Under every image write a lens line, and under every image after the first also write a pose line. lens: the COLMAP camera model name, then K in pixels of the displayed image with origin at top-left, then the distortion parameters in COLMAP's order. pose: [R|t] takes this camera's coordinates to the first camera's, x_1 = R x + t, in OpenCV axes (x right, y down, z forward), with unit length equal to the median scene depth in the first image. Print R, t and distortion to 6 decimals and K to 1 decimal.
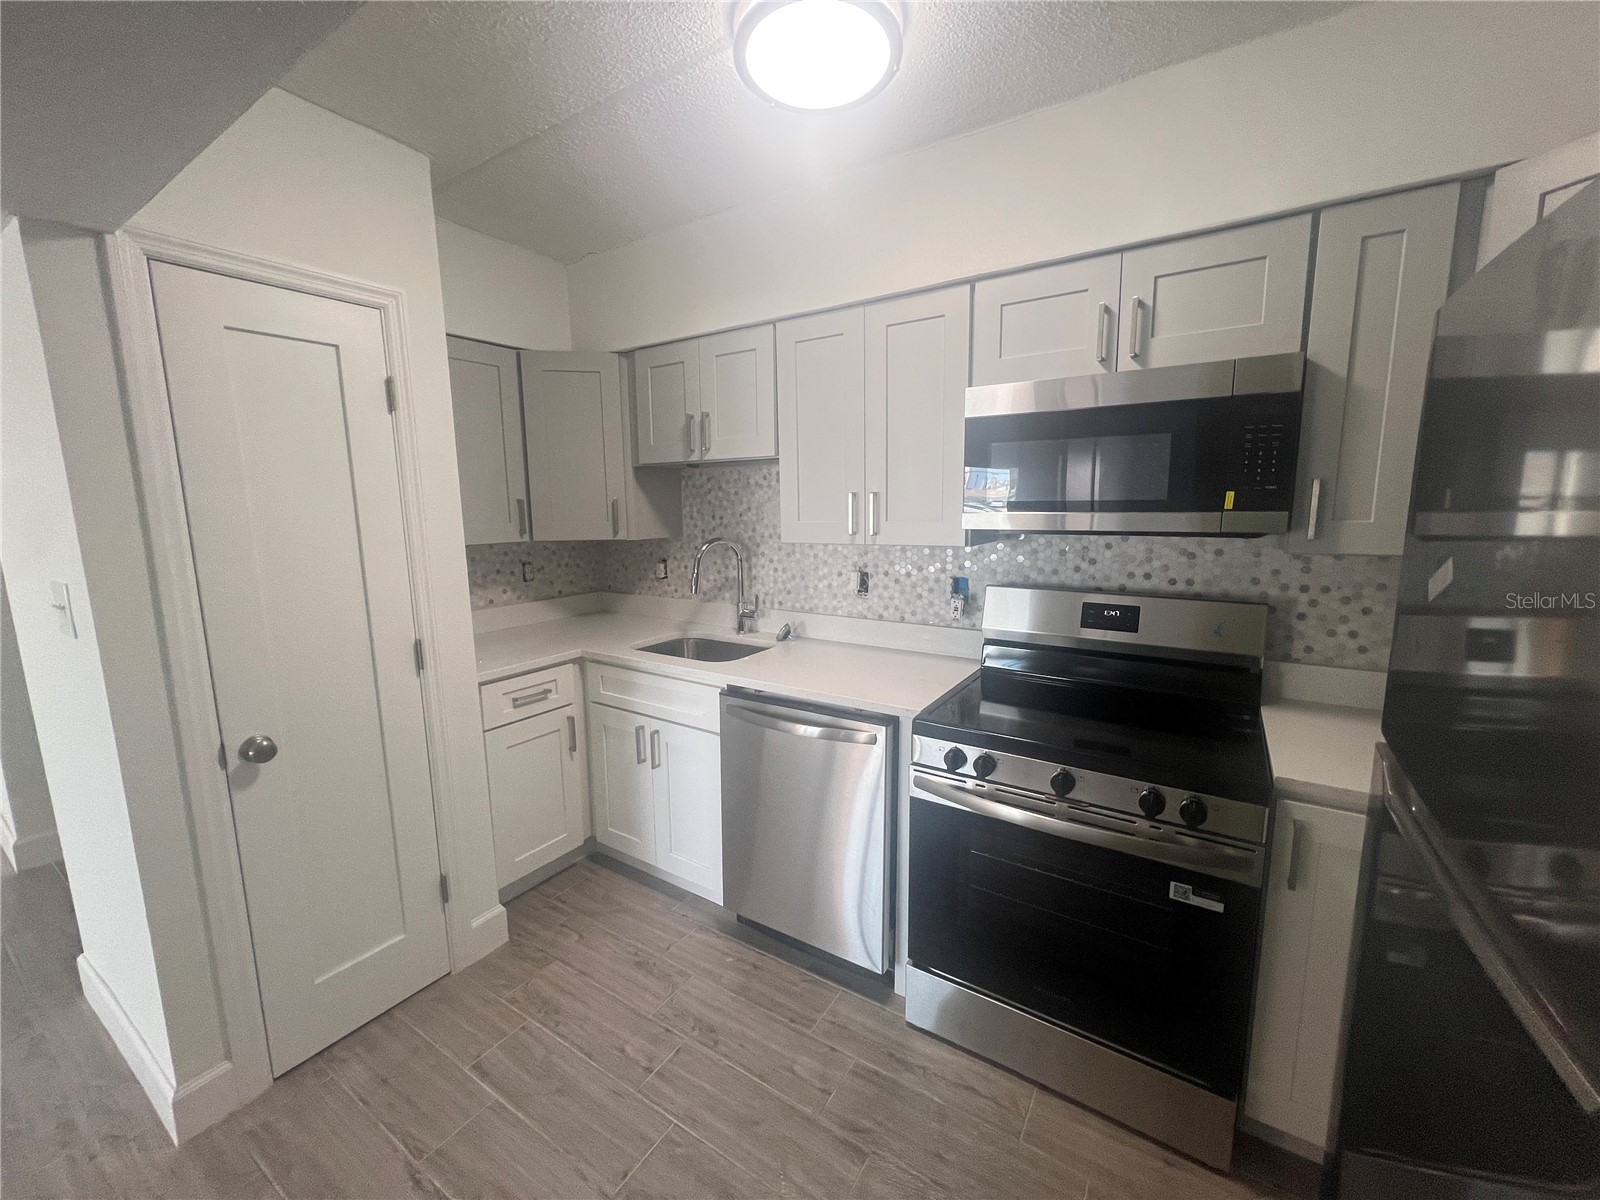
lens RADIAL K [[649.1, 0, 798.4], [0, 649.1, 596.5], [0, 0, 1]] dist [0.001287, 0.000494]
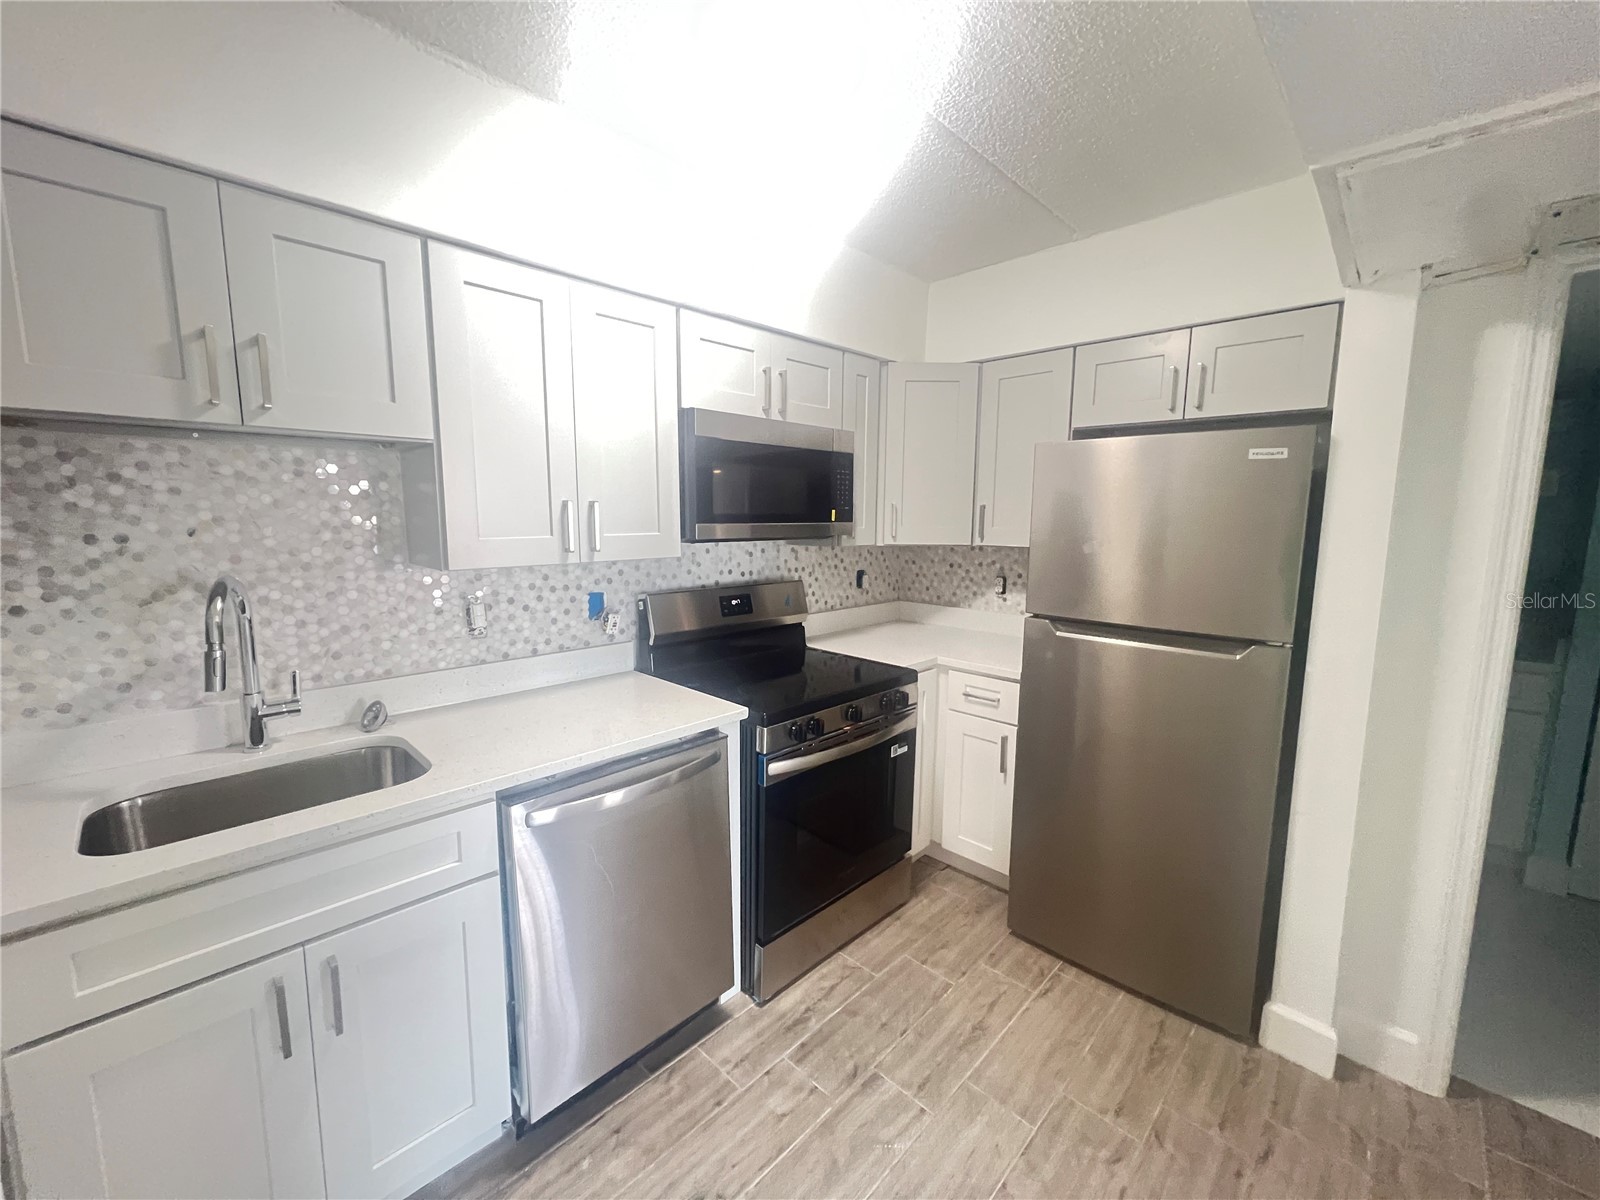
lens RADIAL K [[649.1, 0, 795.7], [0, 649.1, 596.2], [0, 0, 1]] dist [0.001287, 0.000494]
pose [[0.187574, -0.112561, 0.975780, -0.572938], [0.132881, 0.987188, 0.088334, -0.063993], [-0.973221, 0.113094, 0.200128, 0.482892]]
